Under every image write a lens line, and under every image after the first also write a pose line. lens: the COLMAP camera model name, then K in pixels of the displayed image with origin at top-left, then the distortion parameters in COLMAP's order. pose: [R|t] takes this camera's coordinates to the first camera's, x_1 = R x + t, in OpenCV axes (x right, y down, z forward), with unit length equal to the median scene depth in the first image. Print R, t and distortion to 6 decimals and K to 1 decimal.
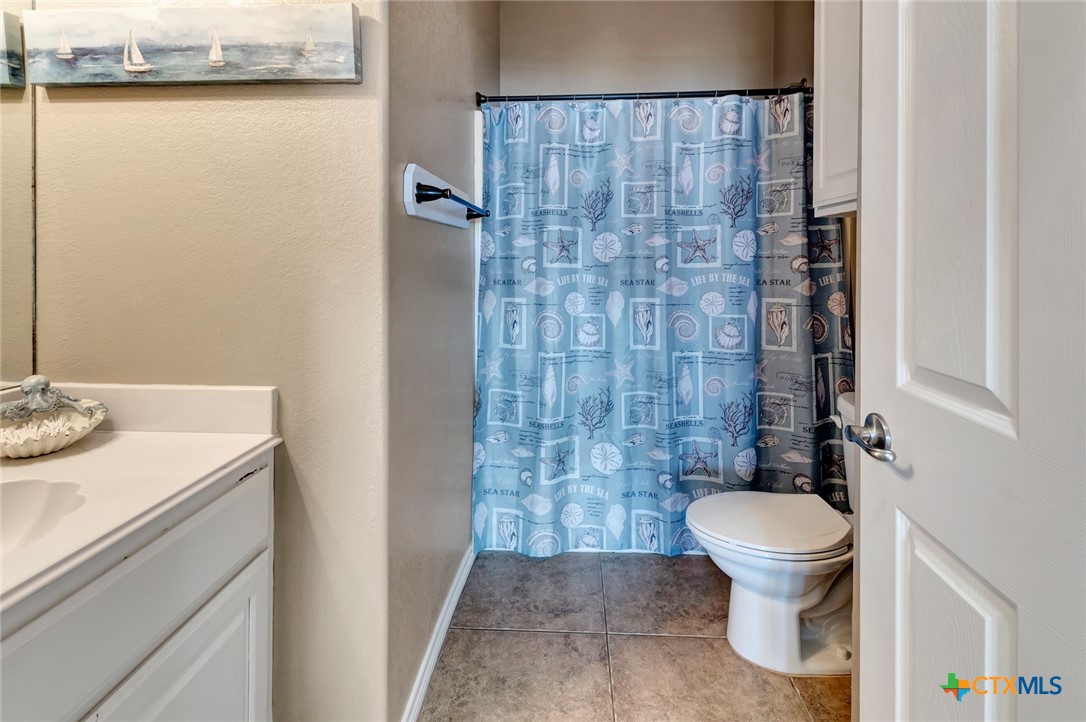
lens RADIAL K [[505.8, 0, 544.7], [0, 505.8, 281.8], [0, 0, 1]] dist [0.000766, 0.000124]
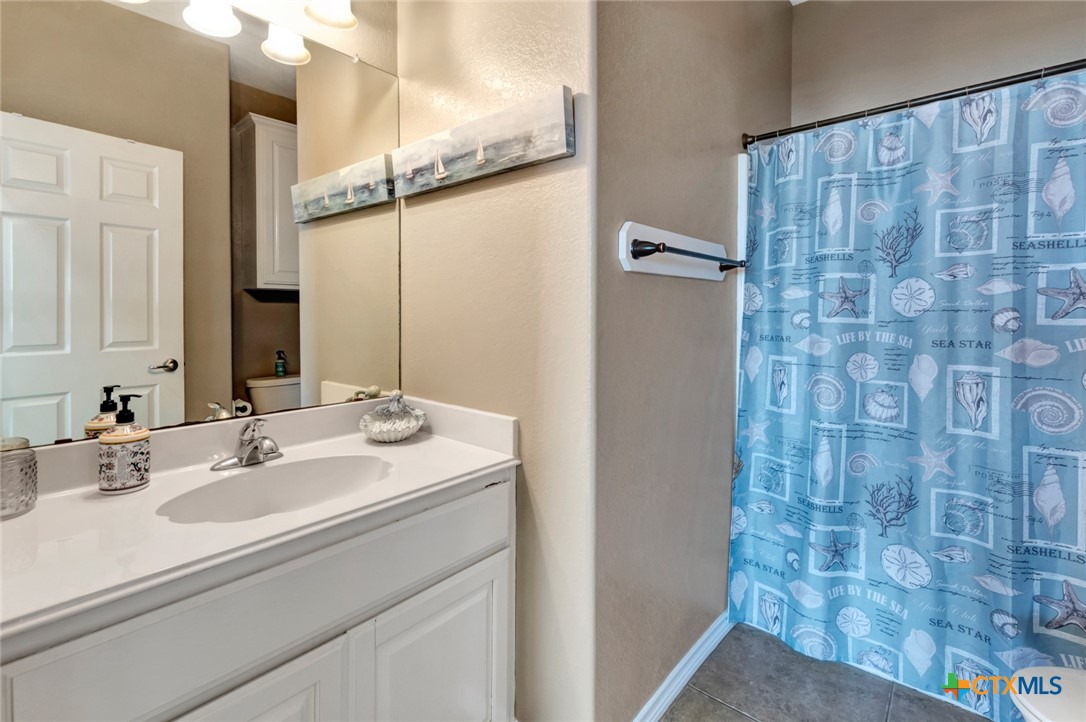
lens RADIAL K [[490.6, 0, 543.3], [0, 490.6, 338.8], [0, 0, 1]] dist [0.001961, -0.000230]
pose [[0.791556, 0.032066, -0.610254, 0.137477], [-0.025776, 0.999486, 0.019083, -0.004465], [0.610552, 0.000625, 0.791976, 0.056566]]
